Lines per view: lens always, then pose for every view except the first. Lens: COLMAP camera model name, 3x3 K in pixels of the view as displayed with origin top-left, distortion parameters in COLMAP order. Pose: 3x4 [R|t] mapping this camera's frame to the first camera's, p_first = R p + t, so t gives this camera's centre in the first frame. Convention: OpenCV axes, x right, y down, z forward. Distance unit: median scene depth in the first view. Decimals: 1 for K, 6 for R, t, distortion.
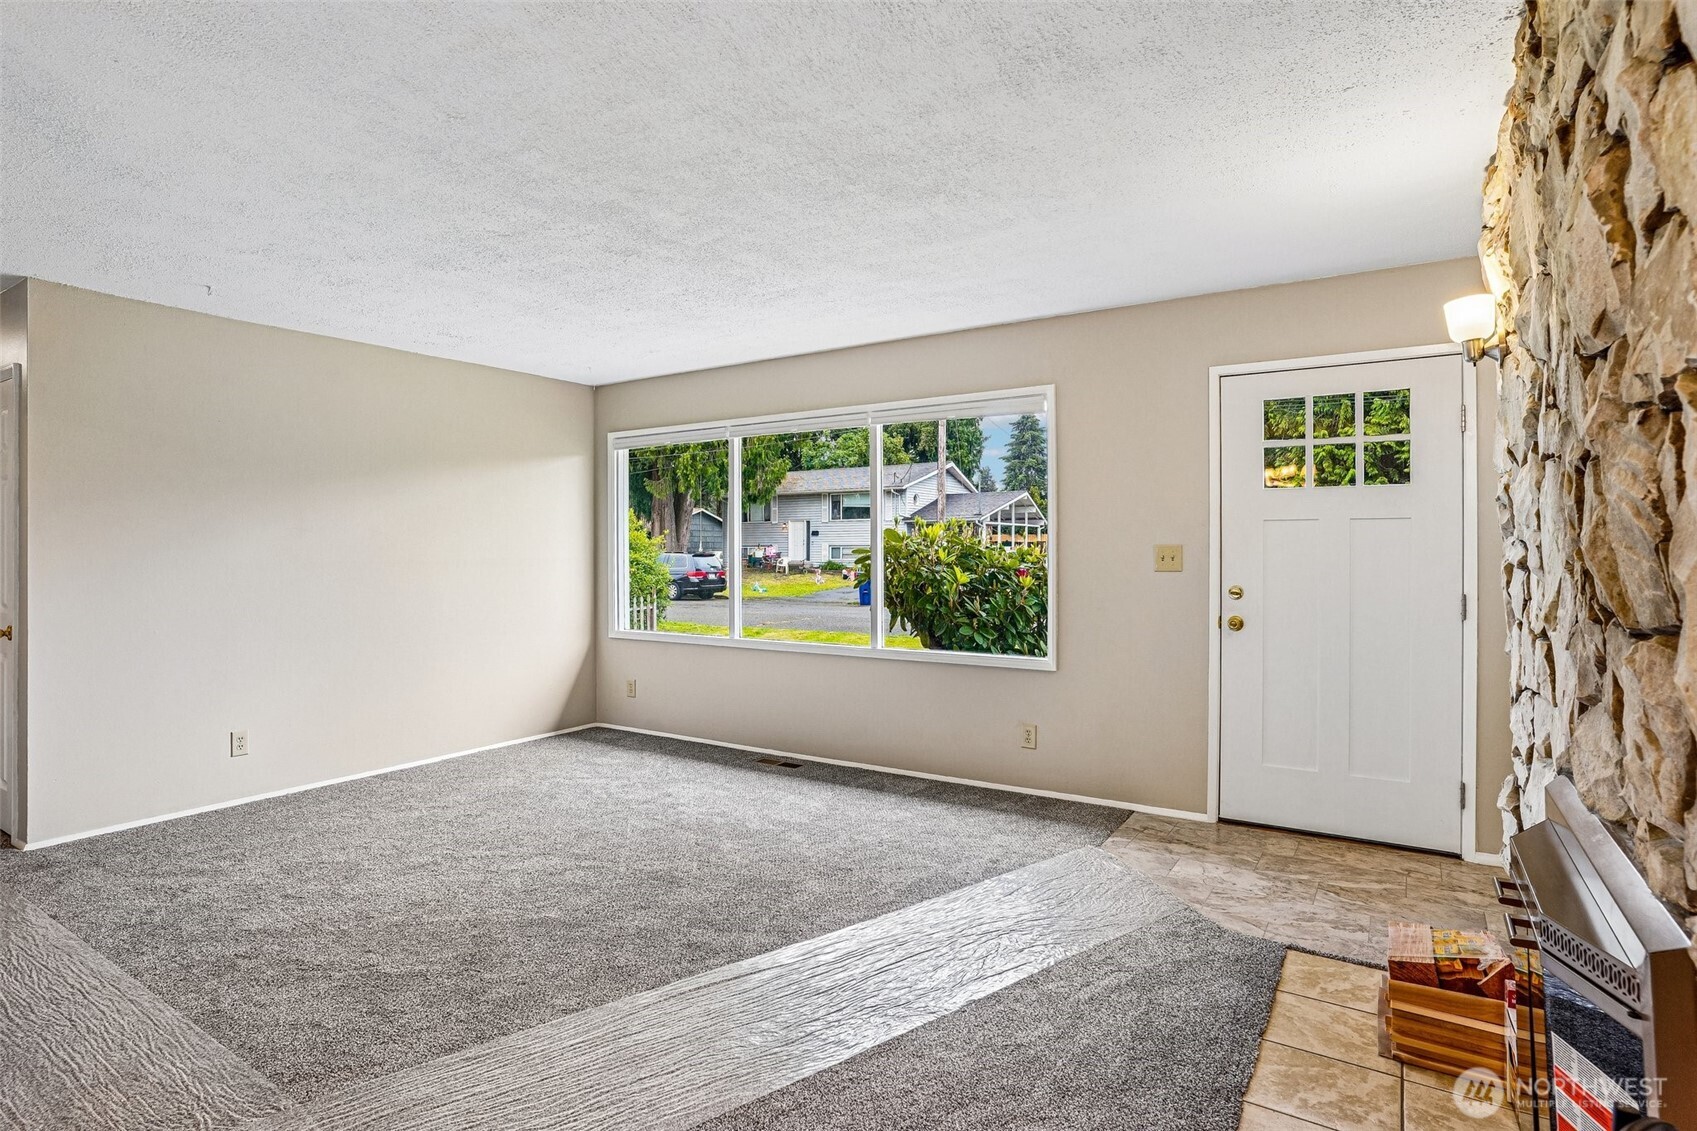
lens RADIAL K [[883.9, 0, 795.3], [0, 883.9, 551.4], [0, 0, 1]] dist [-0.047461, 0.013031]
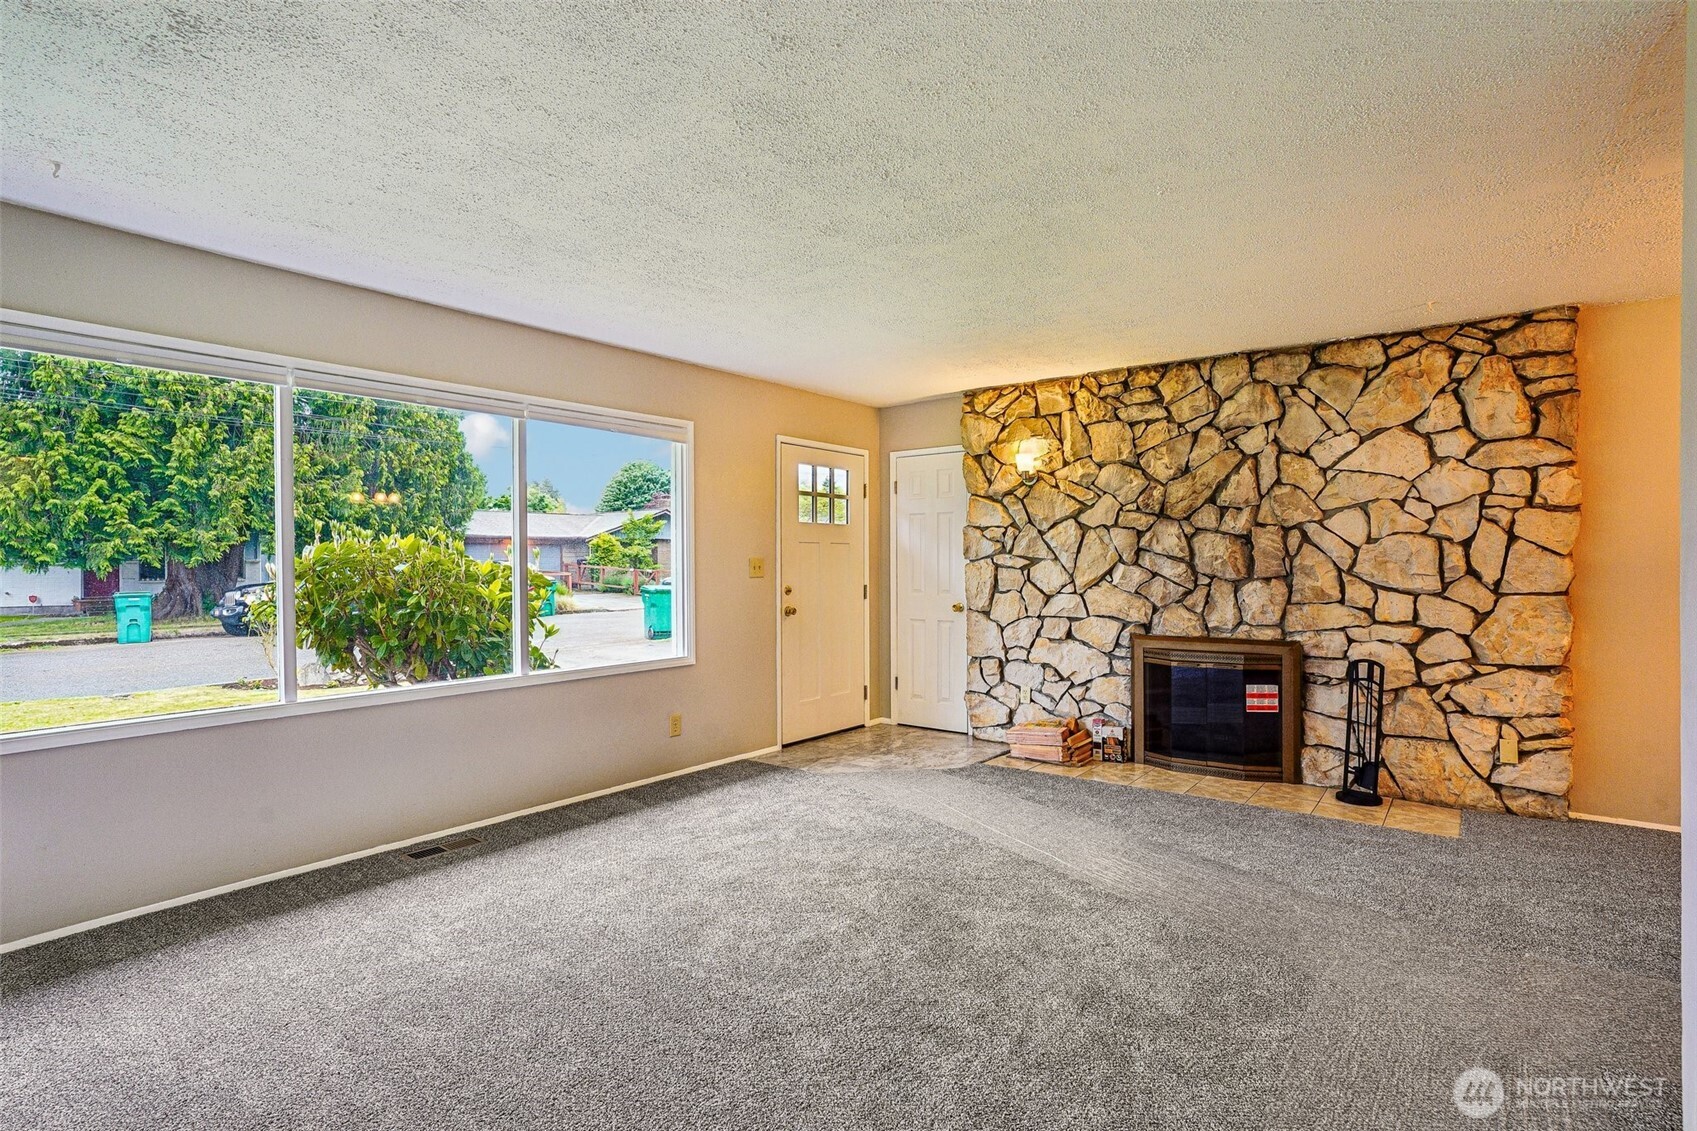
lens RADIAL K [[836.2, 0, 851.3], [0, 836.2, 569.4], [0, 0, 1]] dist [-0.057400, 0.028454]
pose [[0.052164, -0.006695, 0.998616, -0.919264], [0.006460, 0.999959, 0.006367, 0.003184], [-0.998618, 0.006119, 0.052205, 0.823527]]
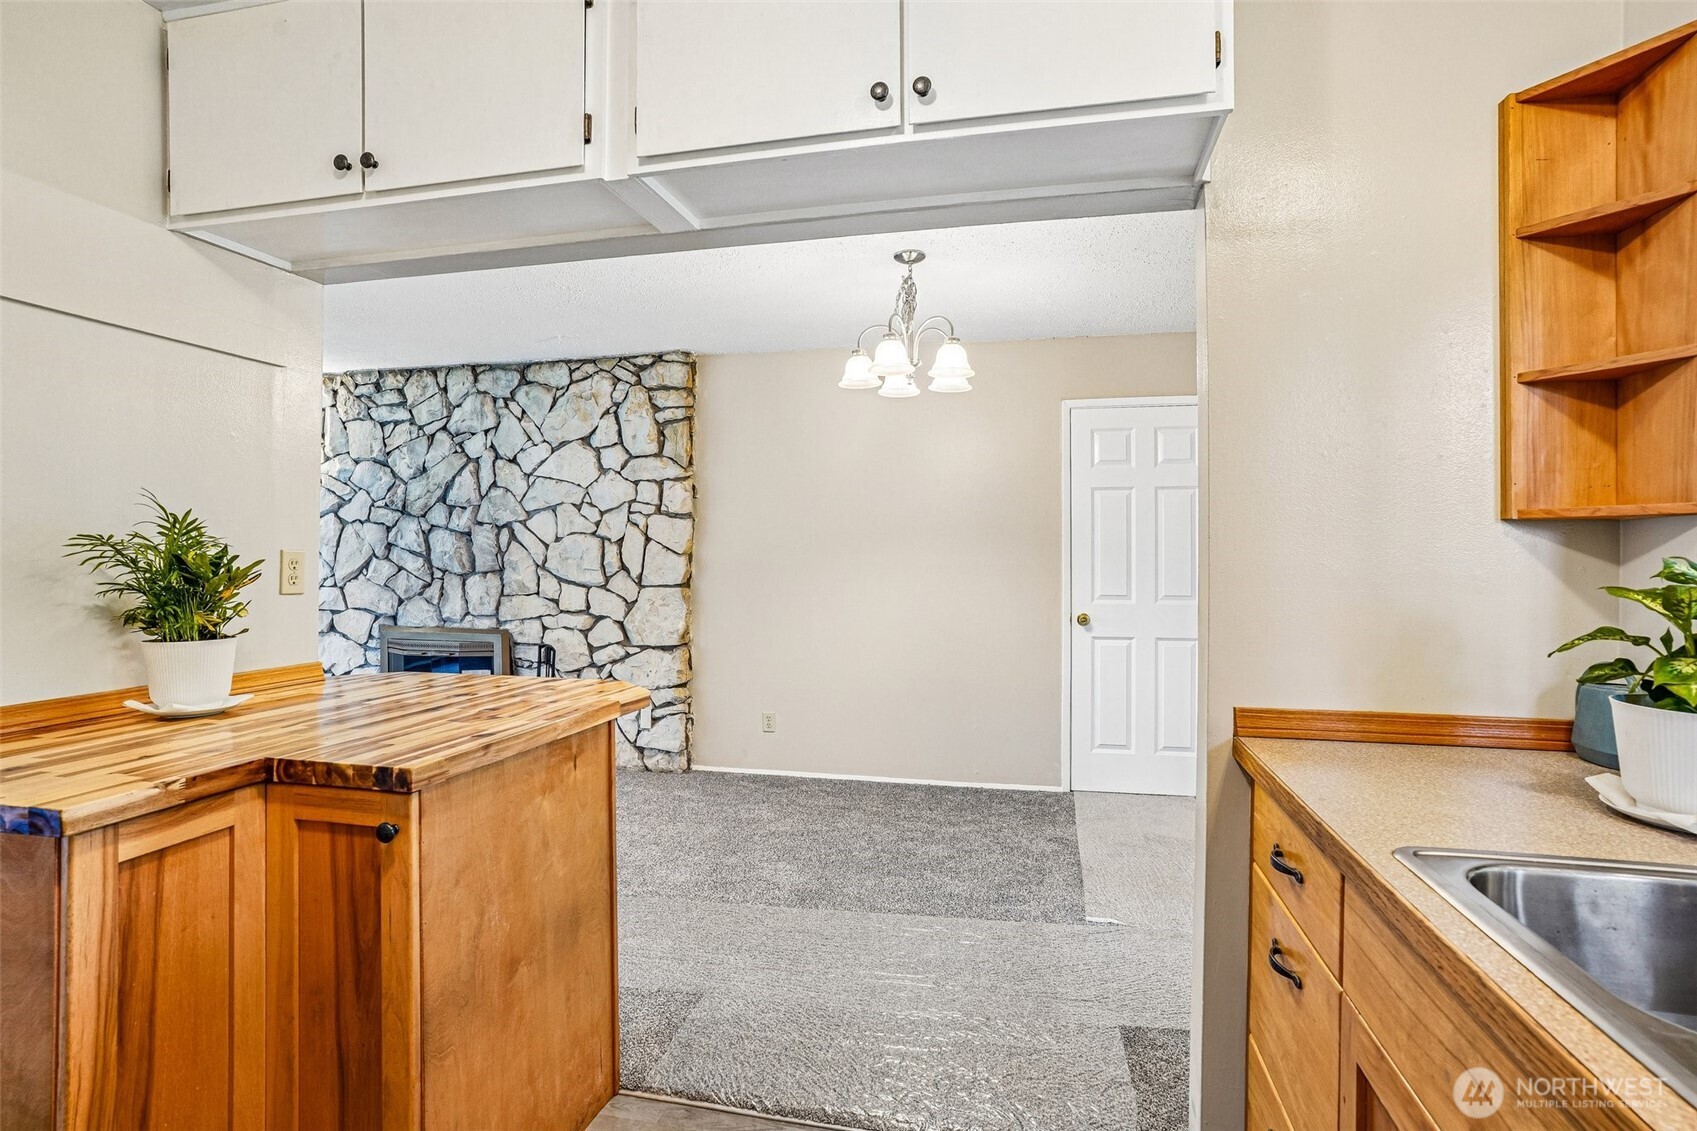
lens RADIAL K [[836.2, 0, 853.4], [0, 836.2, 550.4], [0, 0, 1]] dist [-0.057400, 0.028454]
pose [[-0.372280, 0.012108, 0.928042, -1.124198], [-0.004919, 0.999875, -0.015019, 0.009628], [-0.928108, -0.010157, -0.372174, 0.237884]]
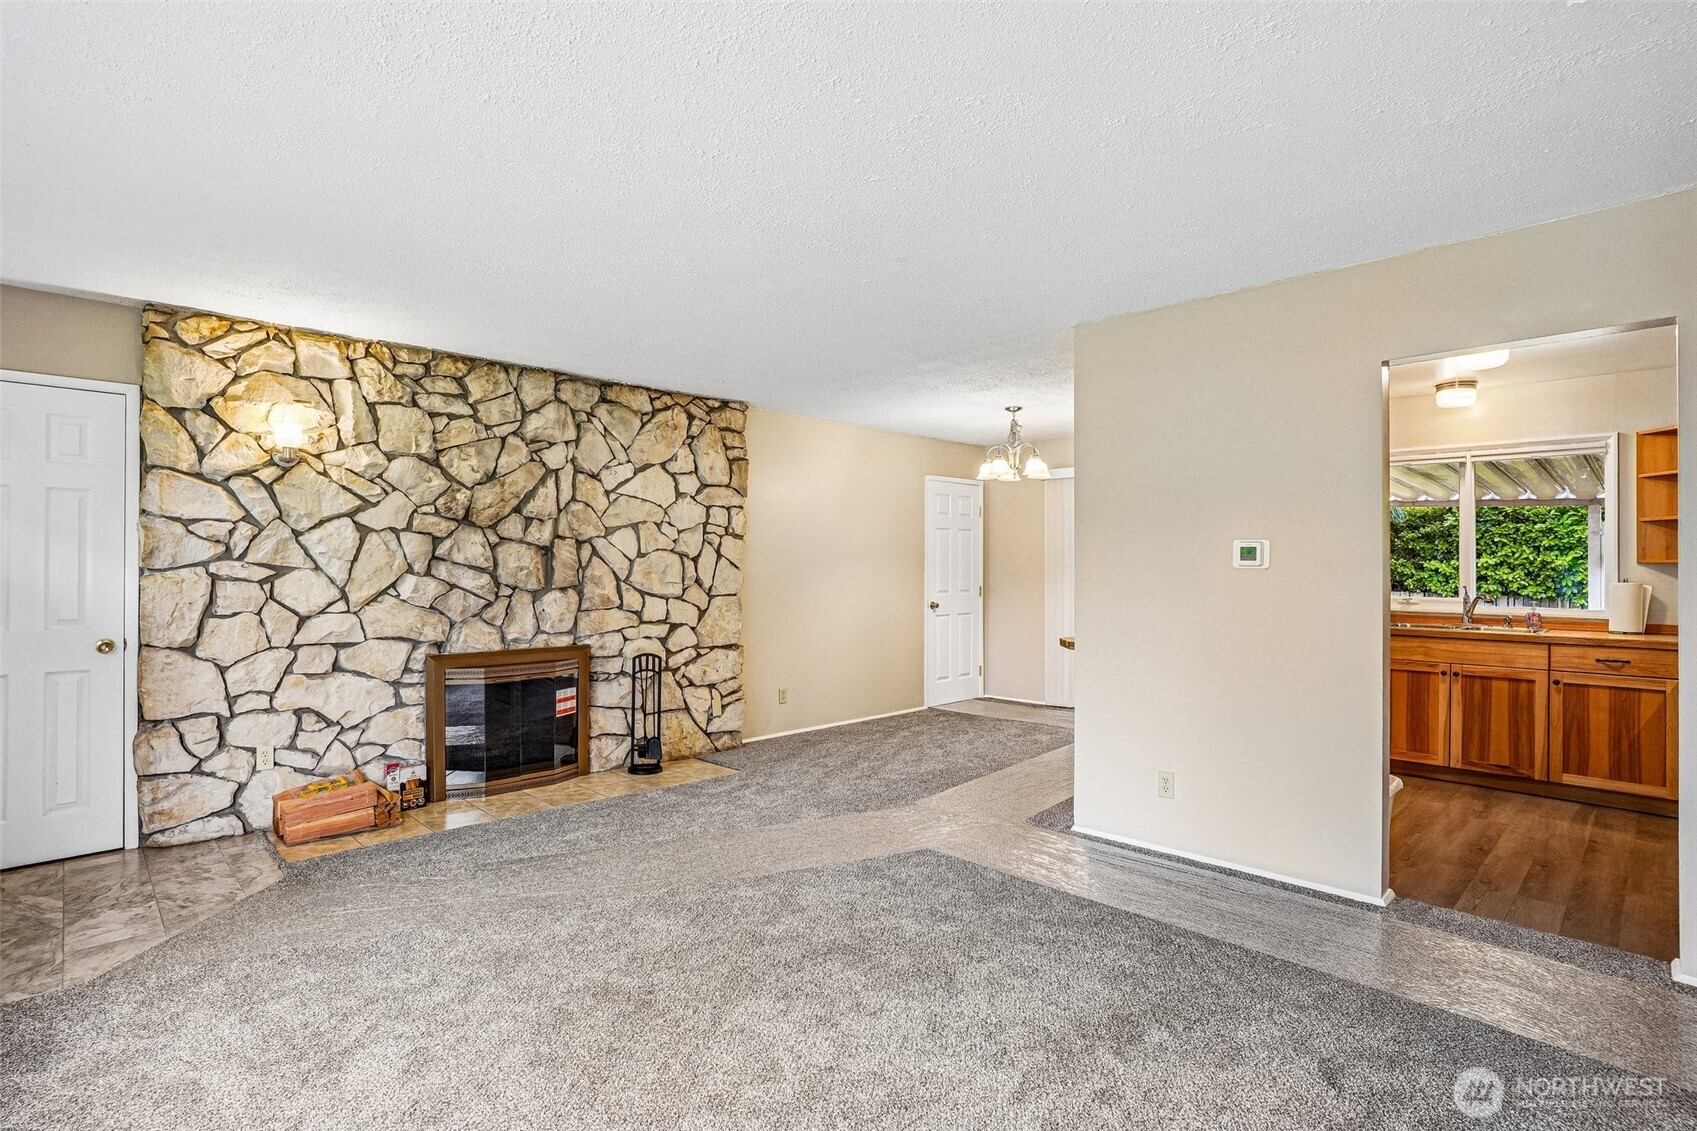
lens RADIAL K [[836.2, 0, 852.4], [0, 836.2, 564.7], [0, 0, 1]] dist [-0.057400, 0.028454]
pose [[-0.982483, 0.003536, 0.186317, -0.374173], [0.002756, 0.999986, -0.004443, -0.001373], [-0.186331, -0.003852, -0.982480, 1.449032]]
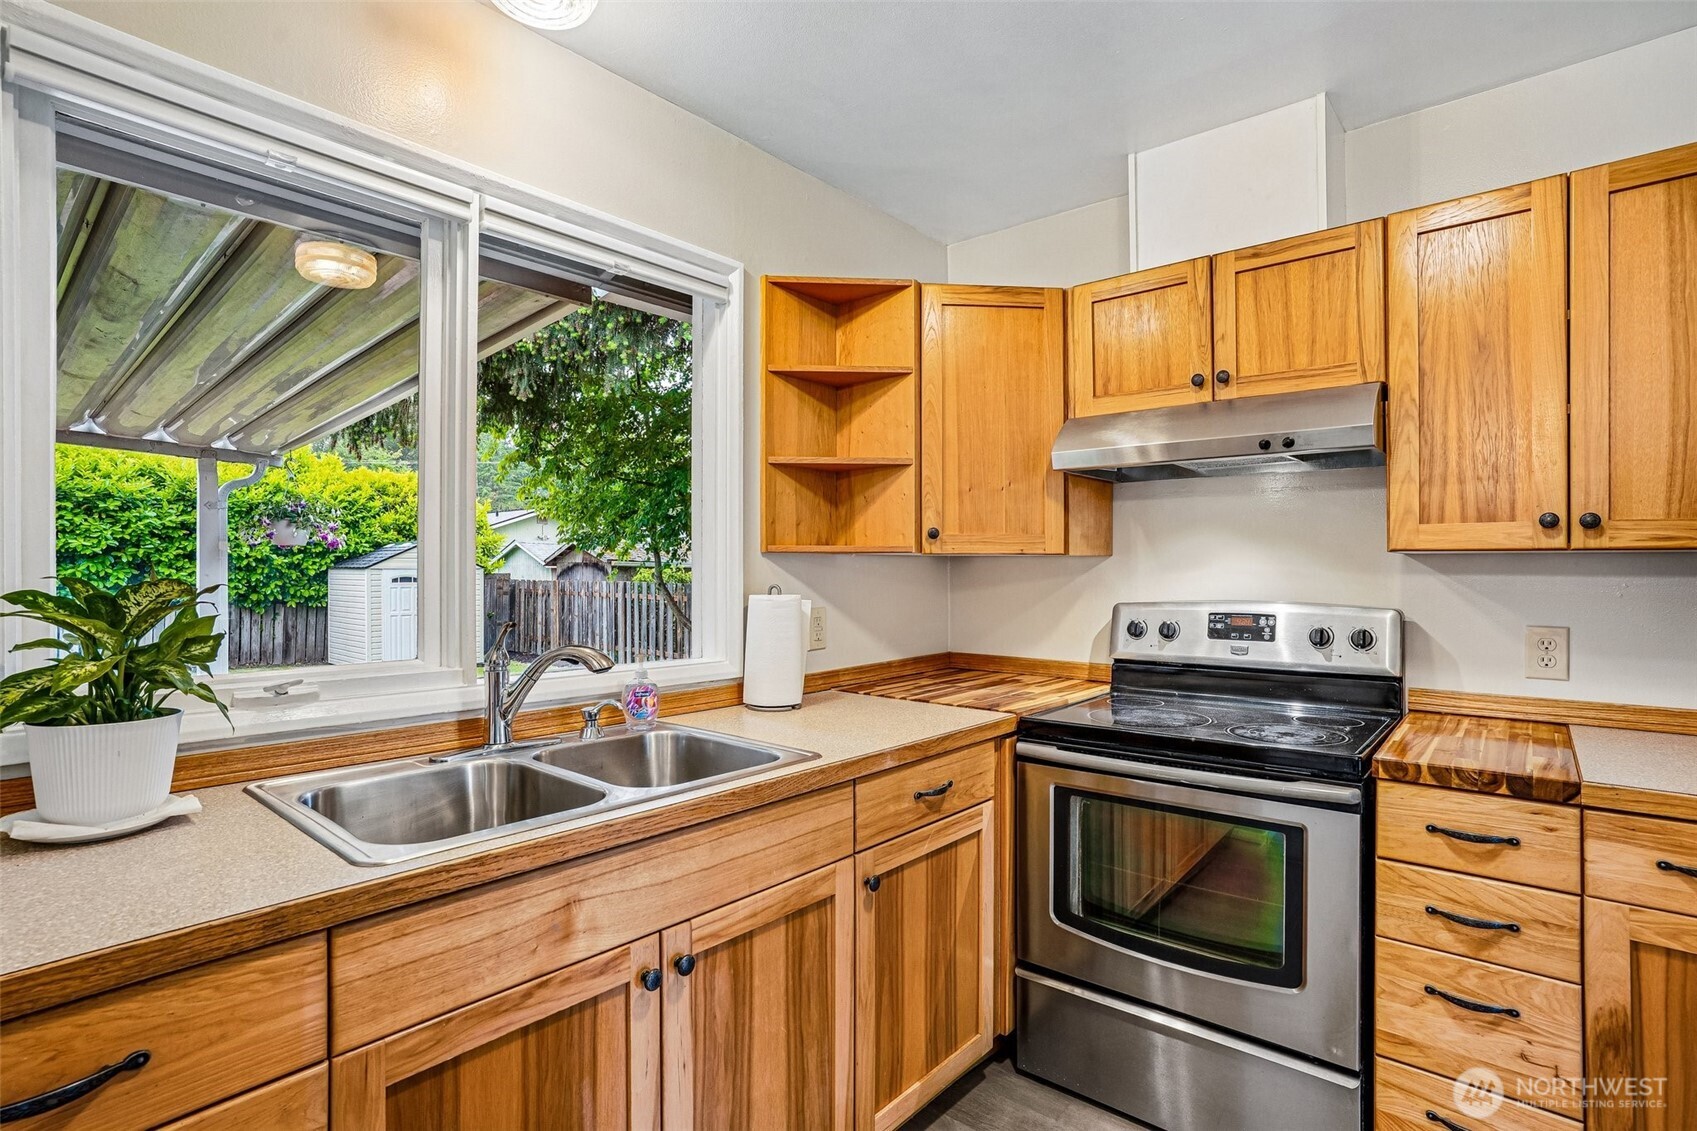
lens RADIAL K [[836.2, 0, 854.6], [0, 836.2, 562.5], [0, 0, 1]] dist [-0.057400, 0.028454]
pose [[-0.098994, 0.000748, -0.995088, -0.719501], [0.000430, 1.000000, 0.000709, 0.000403], [0.995088, -0.000358, -0.098994, 0.169258]]
